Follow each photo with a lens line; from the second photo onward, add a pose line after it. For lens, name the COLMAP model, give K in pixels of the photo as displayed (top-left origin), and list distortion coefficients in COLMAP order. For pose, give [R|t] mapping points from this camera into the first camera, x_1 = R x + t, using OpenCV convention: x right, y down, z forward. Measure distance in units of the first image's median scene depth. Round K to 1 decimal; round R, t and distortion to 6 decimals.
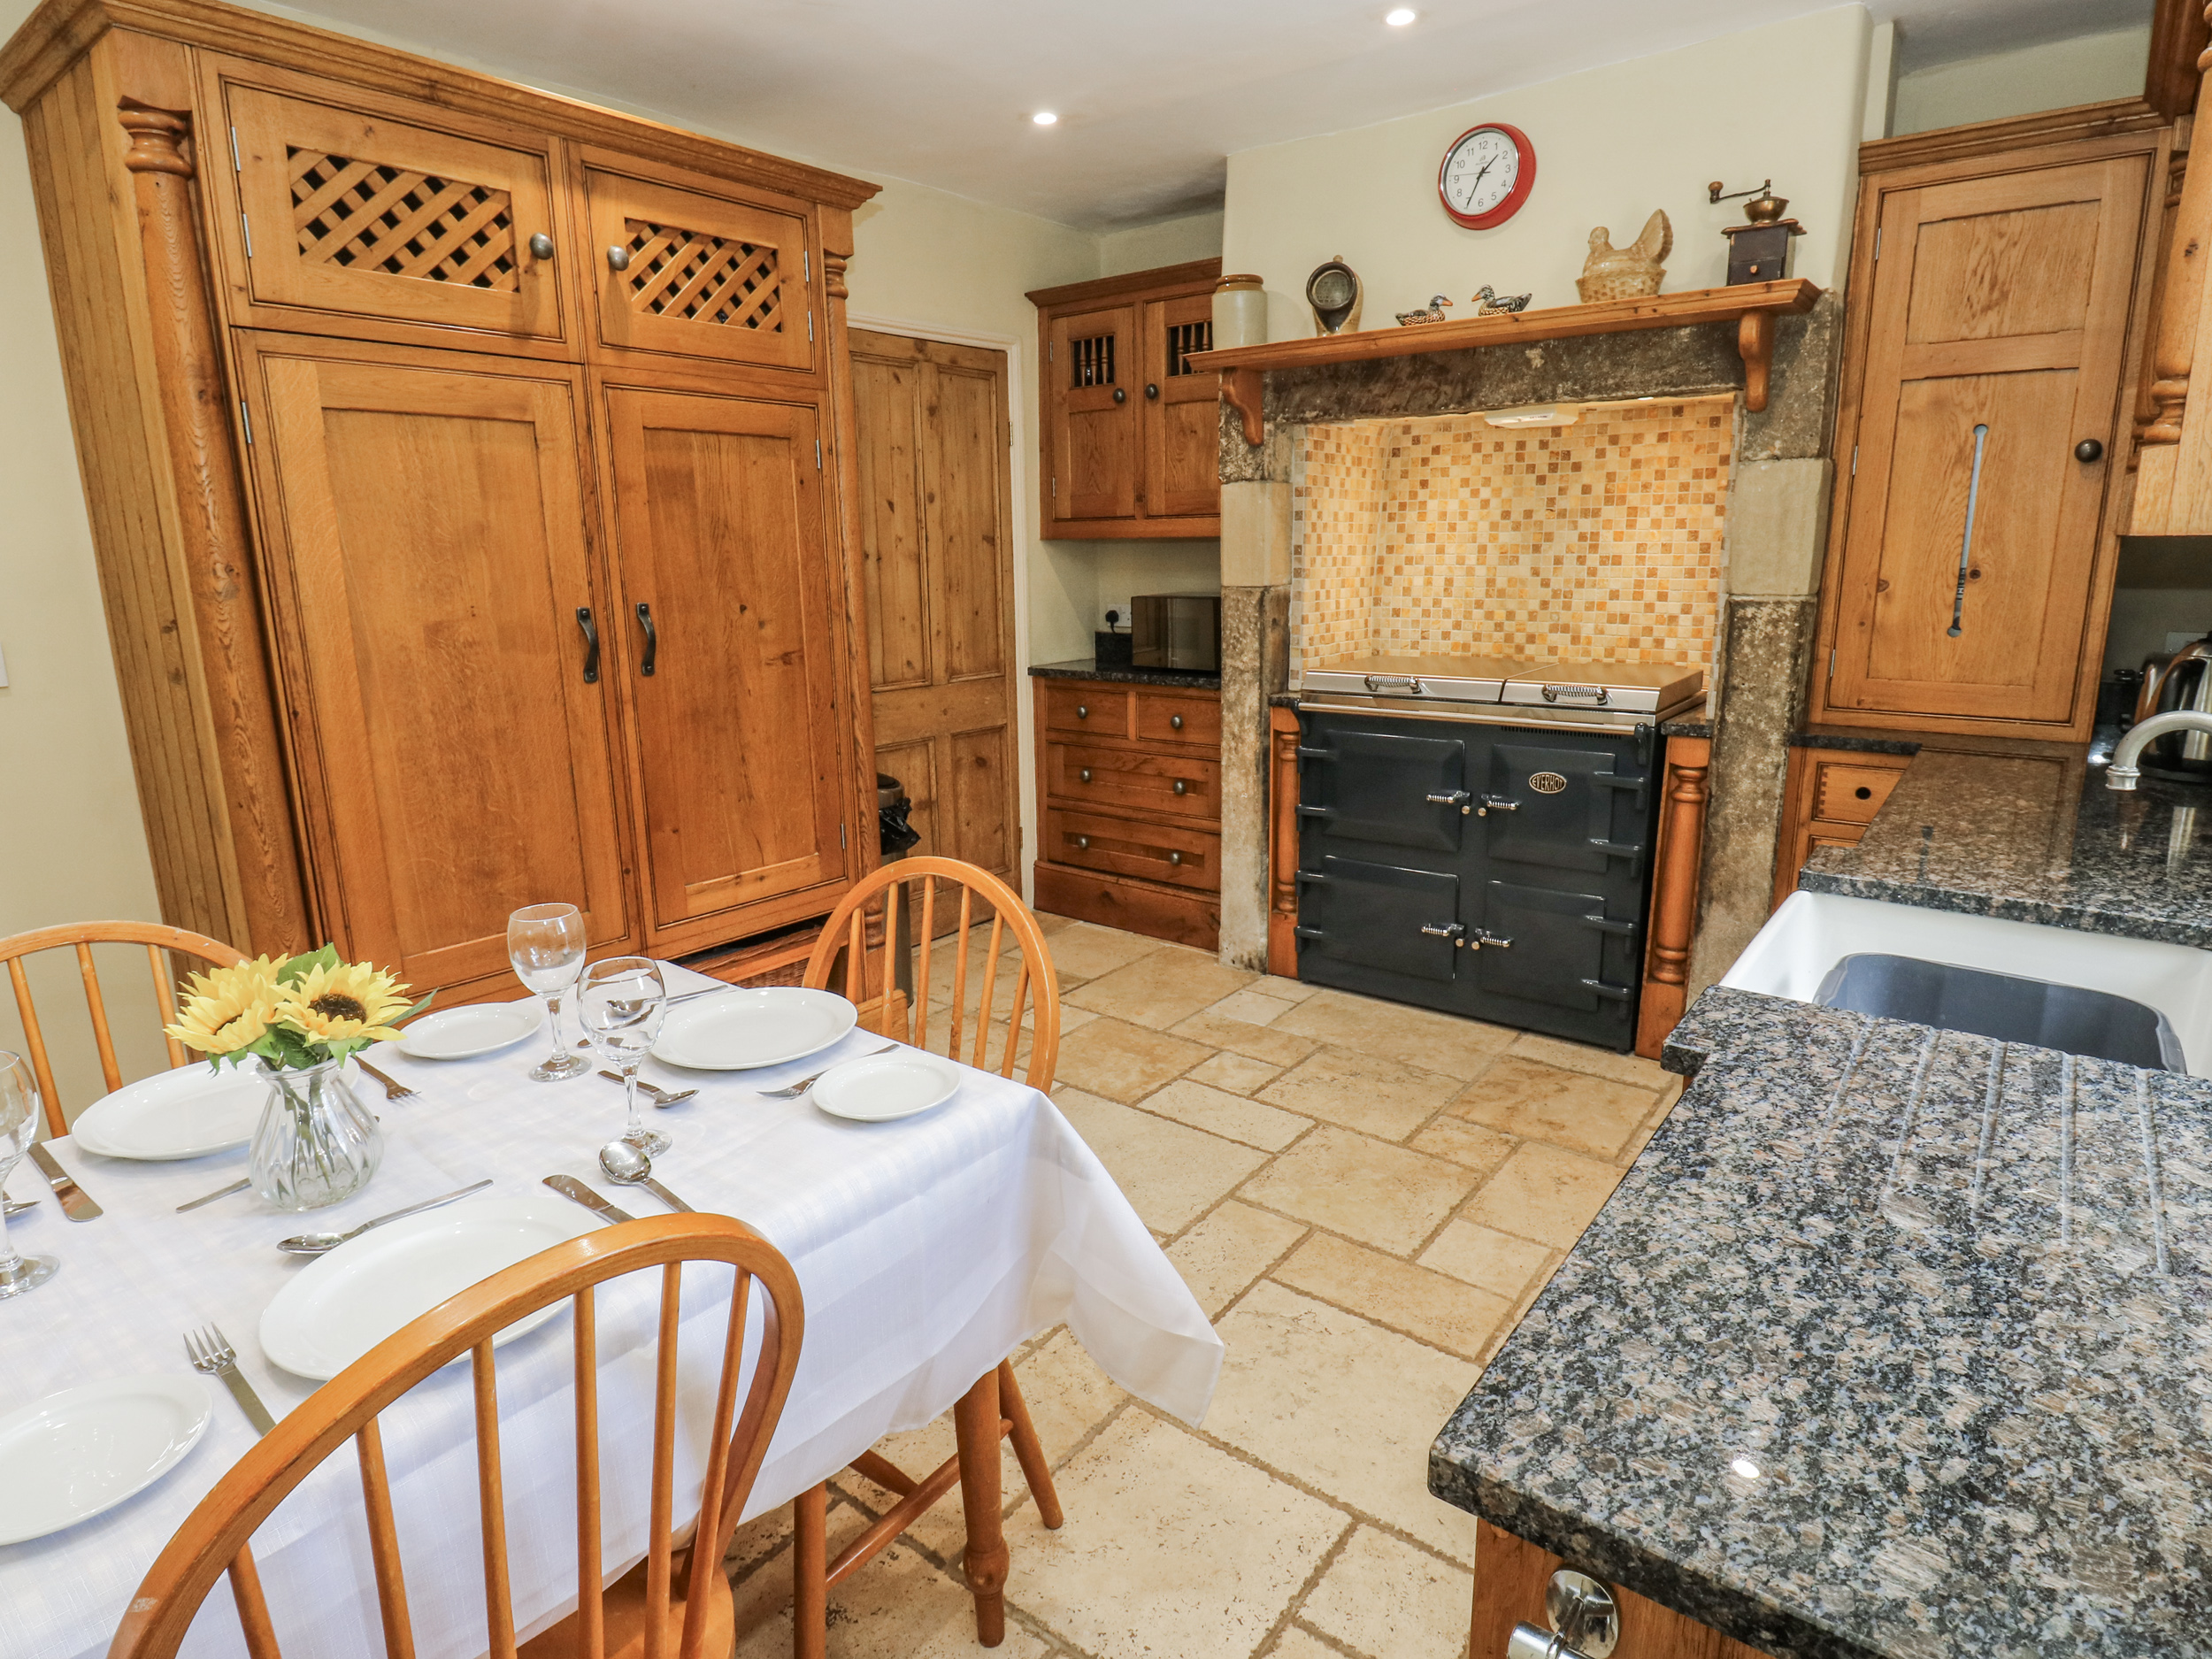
lens RADIAL K [[1161.1, 0, 1094.9], [0, 1161.1, 820.9], [0, 0, 1]] dist [-0.003006, -0.012911]
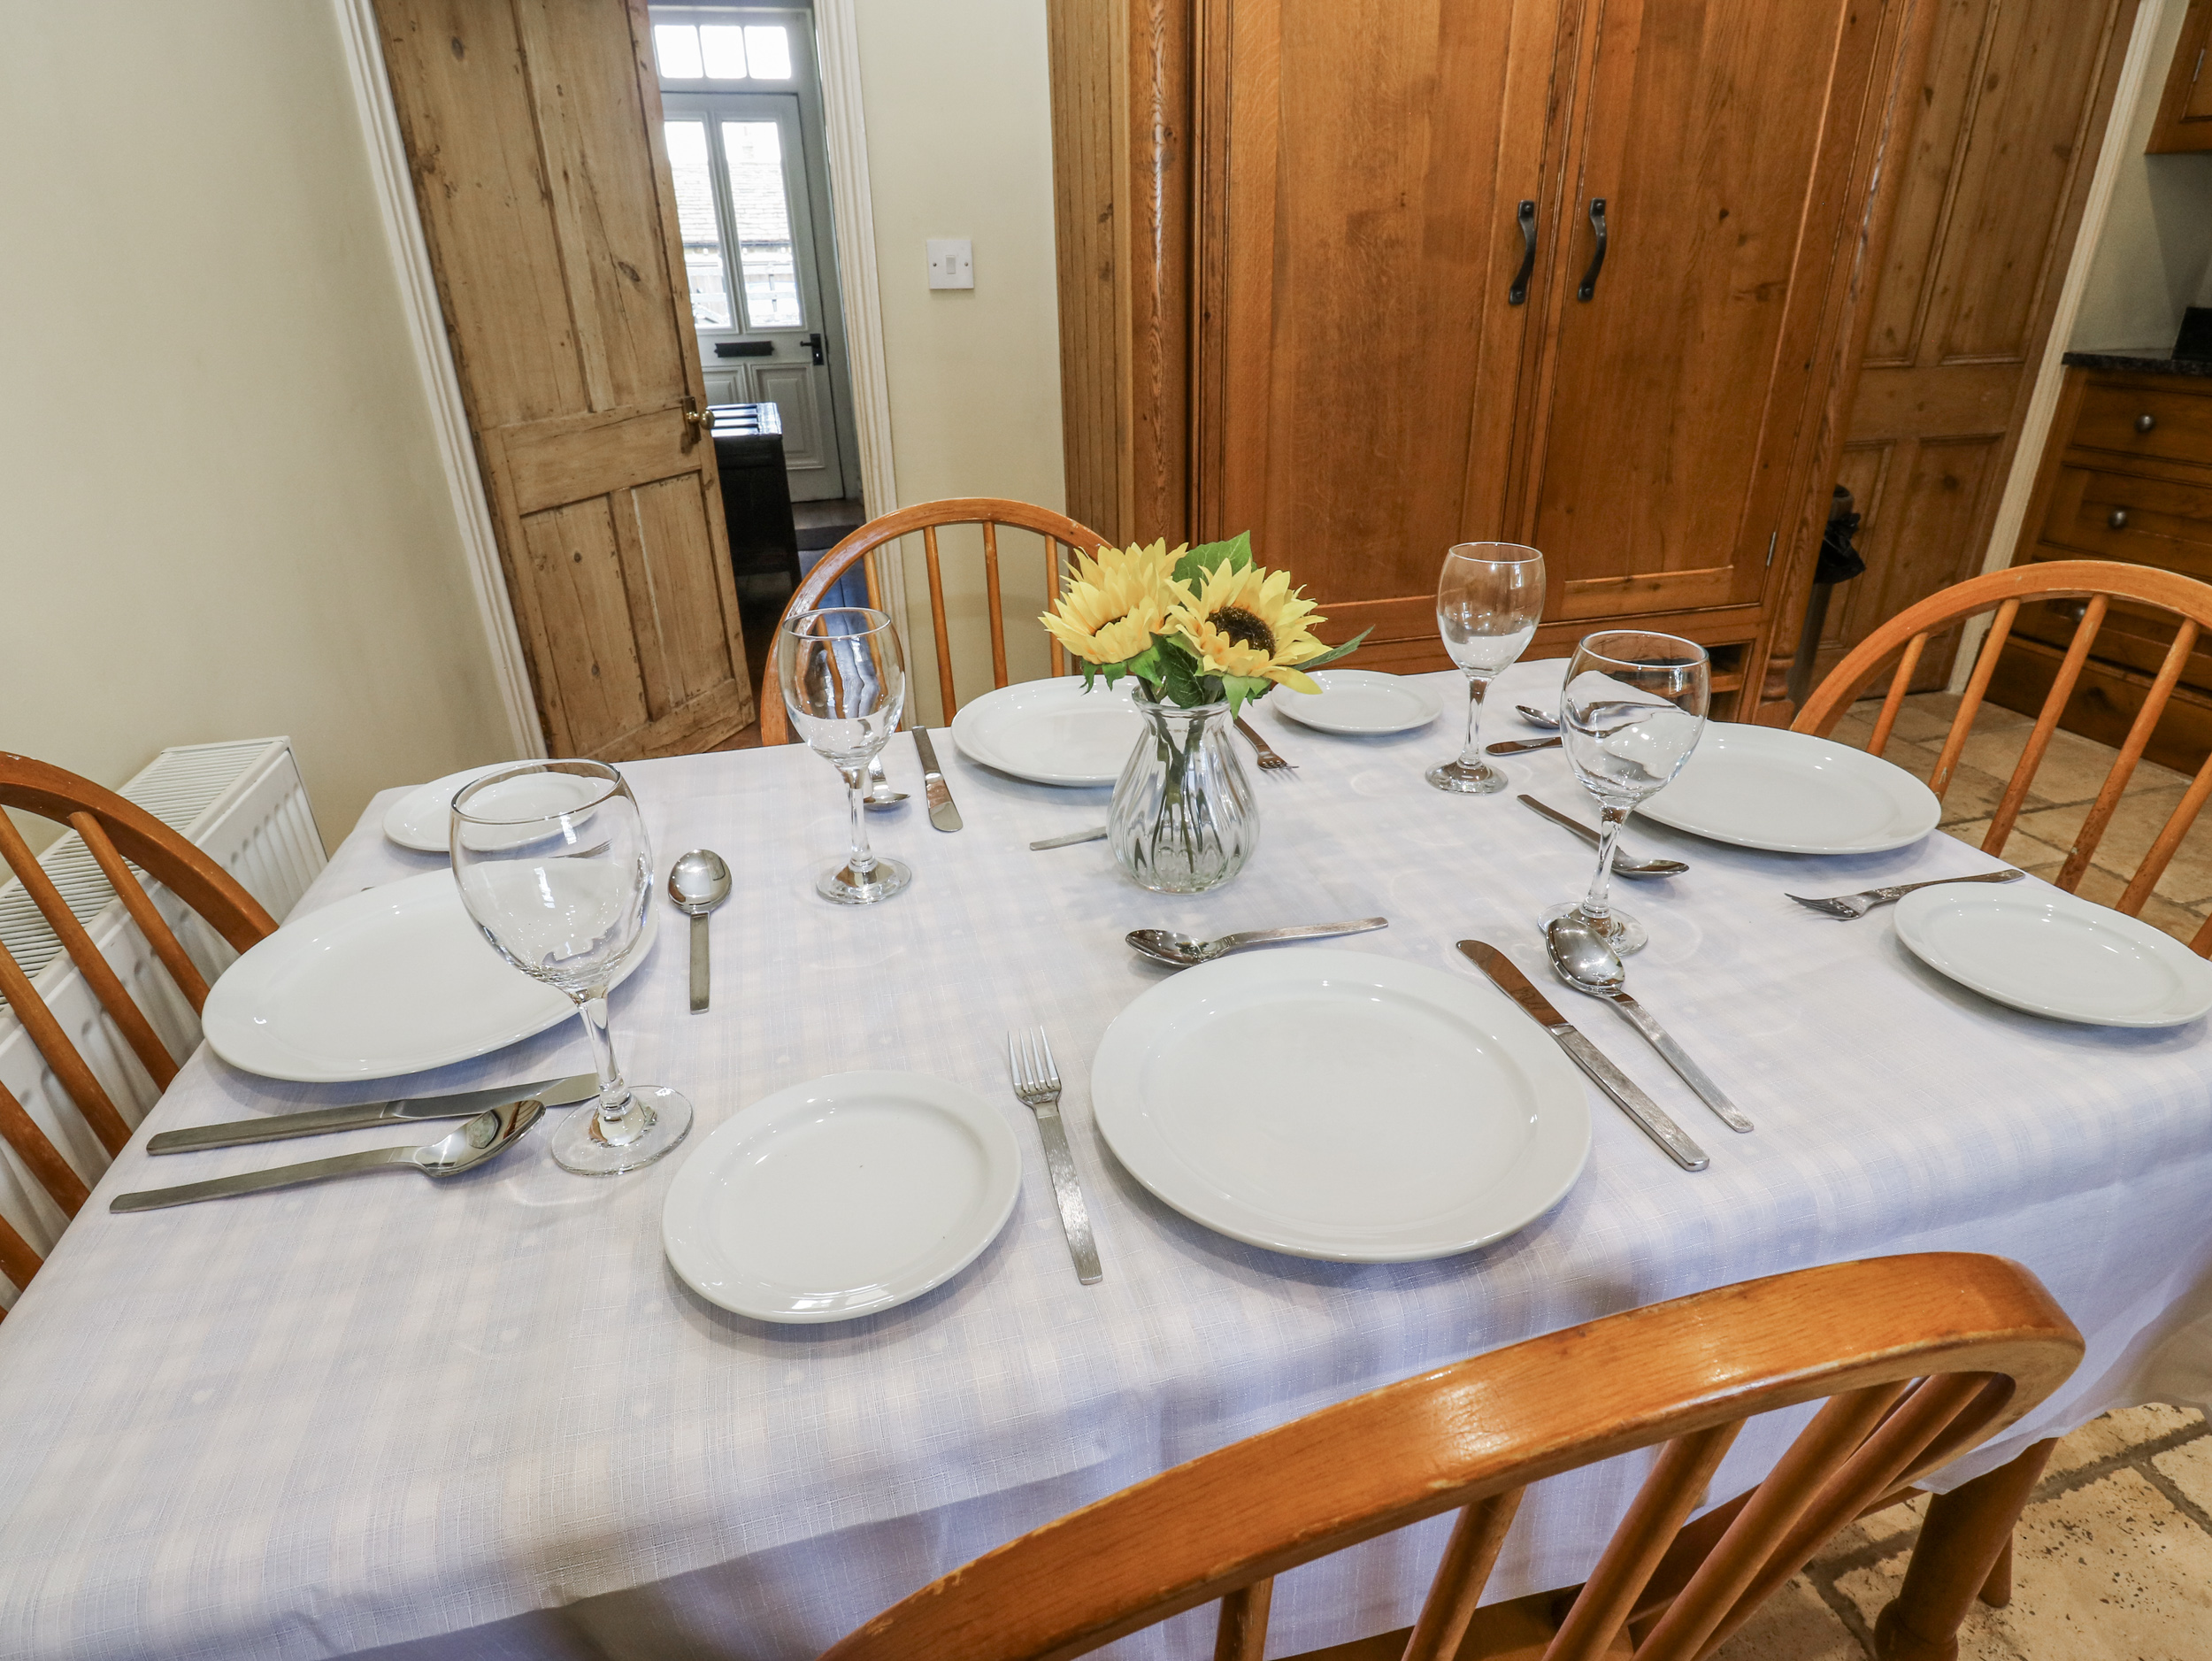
lens RADIAL K [[1161.2, 0, 1094.9], [0, 1161.2, 821.9], [0, 0, 1]] dist [-0.003006, -0.012911]
pose [[0.779150, 0.257964, -0.571296, -0.220388], [-0.113449, 0.954376, 0.276215, 0.066337], [0.616485, -0.150400, 0.772868, 0.292745]]
